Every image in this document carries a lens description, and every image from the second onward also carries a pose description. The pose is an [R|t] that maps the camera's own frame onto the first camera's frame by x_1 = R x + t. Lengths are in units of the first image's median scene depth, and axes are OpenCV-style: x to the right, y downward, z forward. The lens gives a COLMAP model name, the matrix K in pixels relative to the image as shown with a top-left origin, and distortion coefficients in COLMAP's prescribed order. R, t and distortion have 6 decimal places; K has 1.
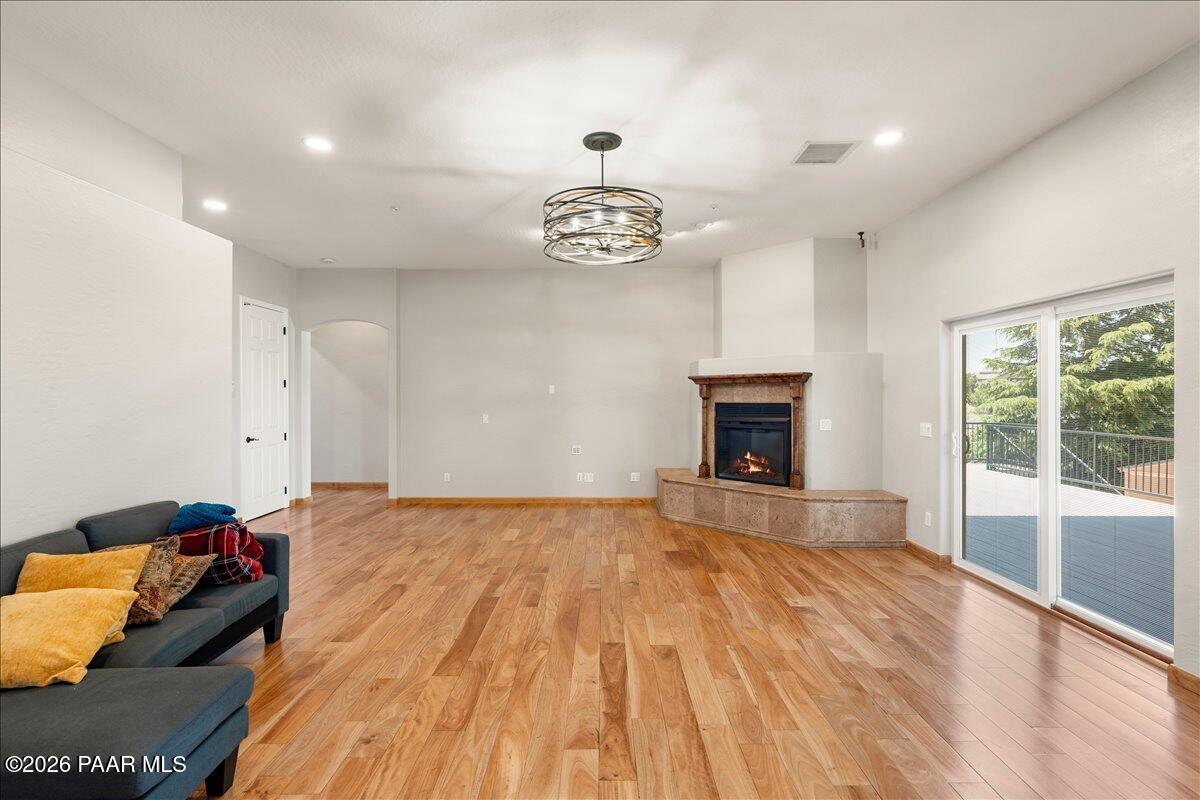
lens RADIAL K [[541.7, 0, 601.0], [0, 541.7, 398.2], [0, 0, 1]] dist [-0.008167, 0.002840]
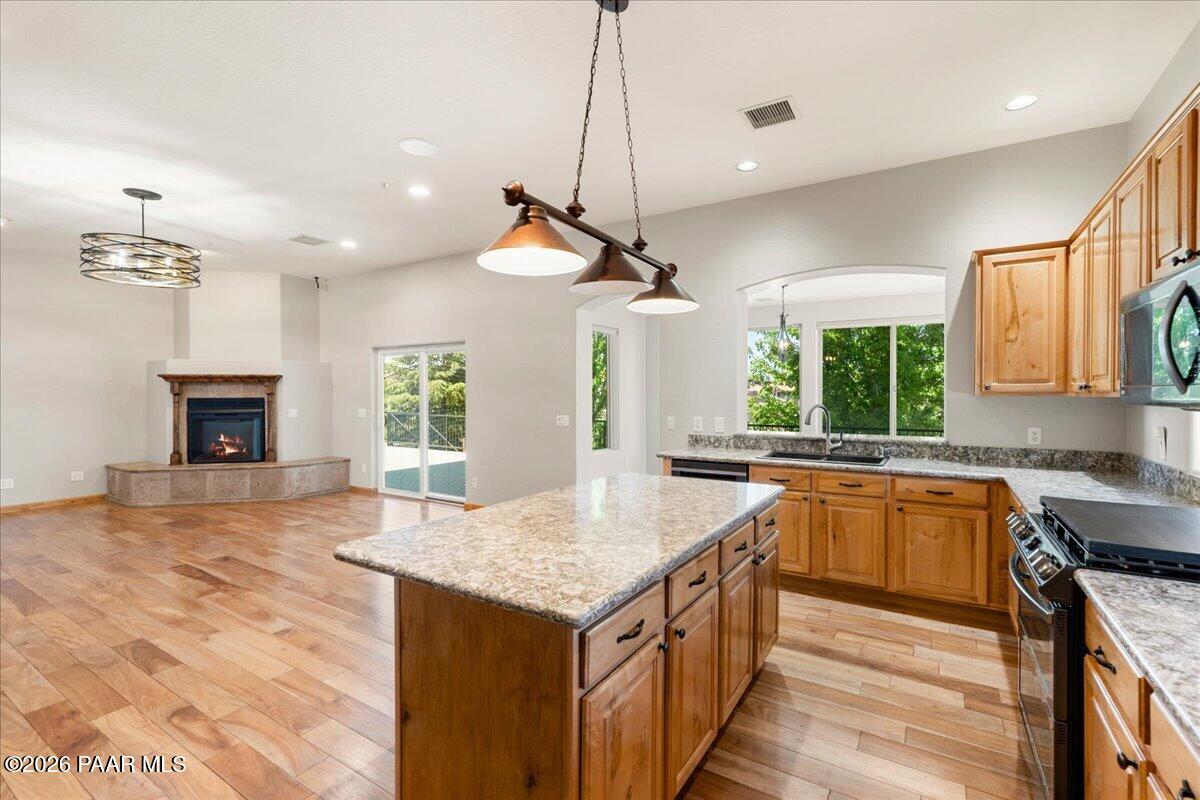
lens RADIAL K [[541.7, 0, 596.1], [0, 541.7, 398.5], [0, 0, 1]] dist [-0.008167, 0.002840]
pose [[0.538732, -0.006537, 0.842452, -0.313522], [0.001110, 0.999975, 0.007049, 0.002293], [-0.842477, -0.002862, 0.538725, -0.375840]]
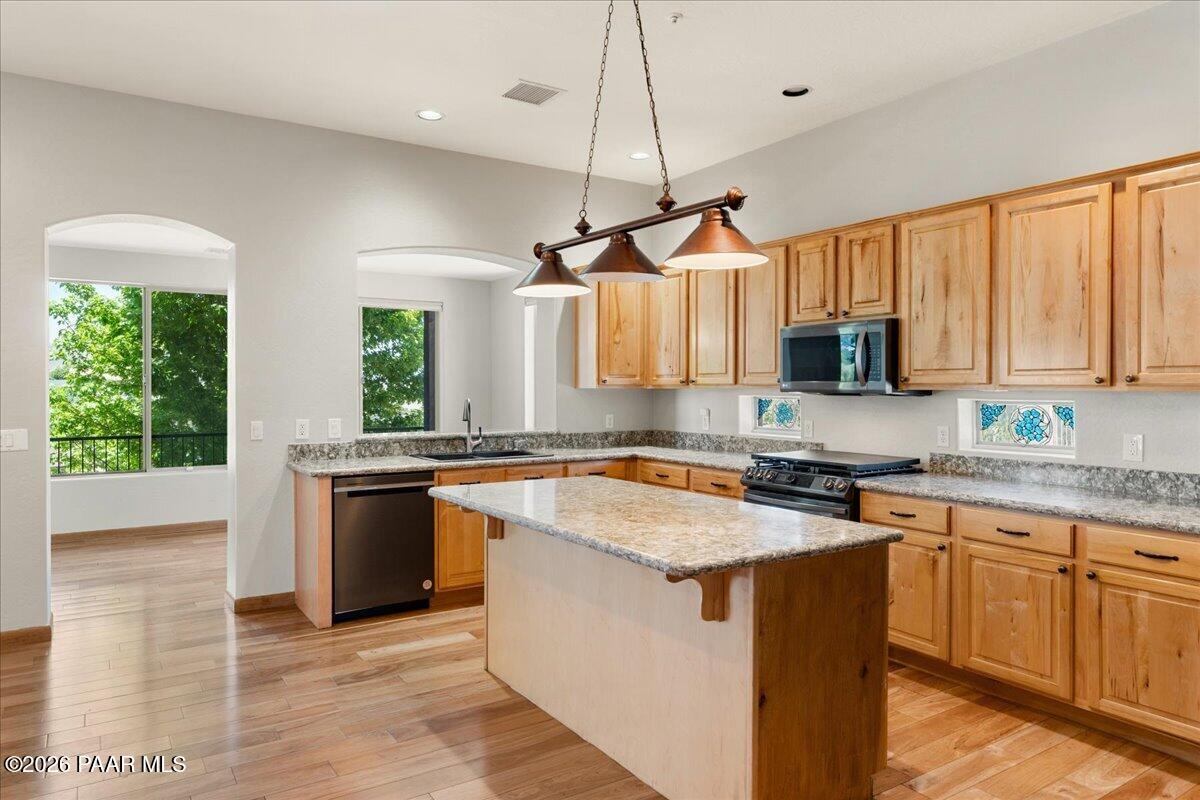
lens RADIAL K [[785.9, 0, 596.8], [0, 785.9, 388.6], [0, 0, 1]] dist [0.000785, 0.004609]
pose [[-0.548155, 0.000551, 0.836377, -0.431213], [0.003142, 0.999994, 0.001401, 0.002919], [-0.836371, 0.003396, -0.548153, 0.157164]]
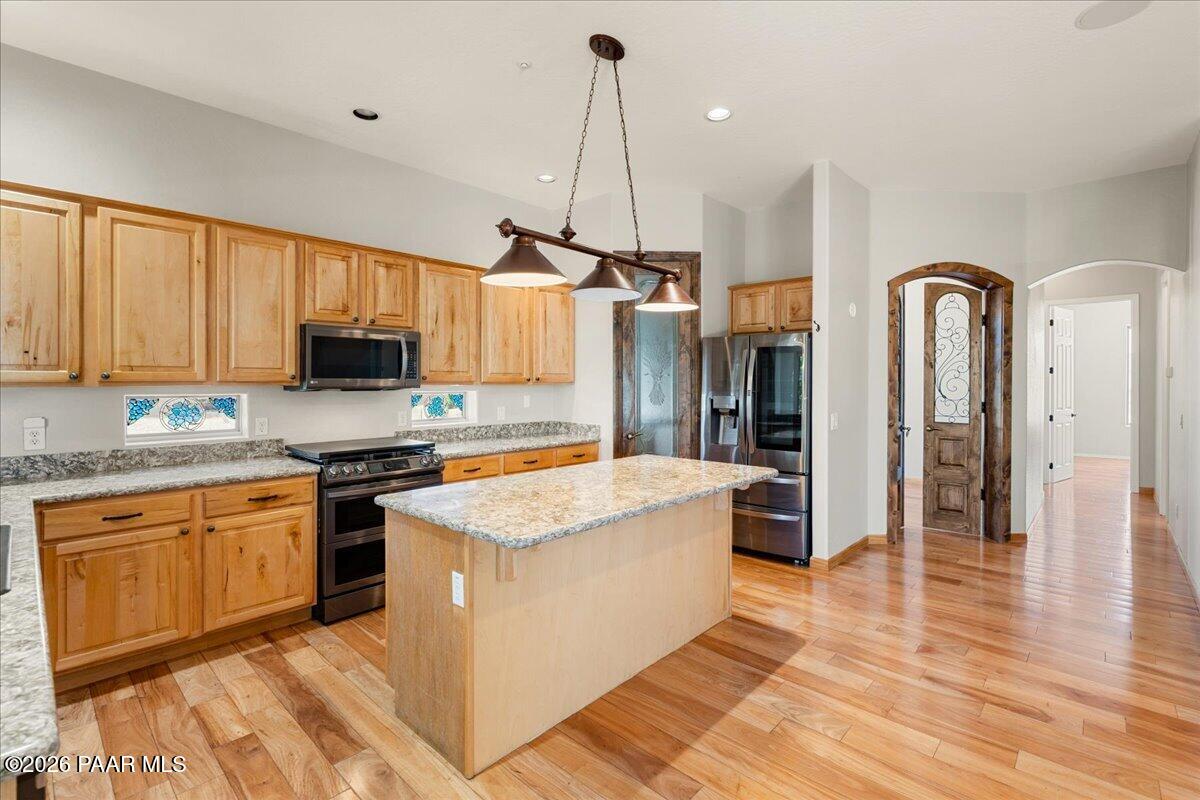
lens RADIAL K [[541.7, 0, 600.2], [0, 541.7, 384.1], [0, 0, 1]] dist [-0.008167, 0.002840]
pose [[-0.676555, 0.006105, -0.736367, 0.384165], [-0.000462, 0.999962, 0.008714, -0.002012], [0.736392, 0.006236, -0.676527, 0.150605]]
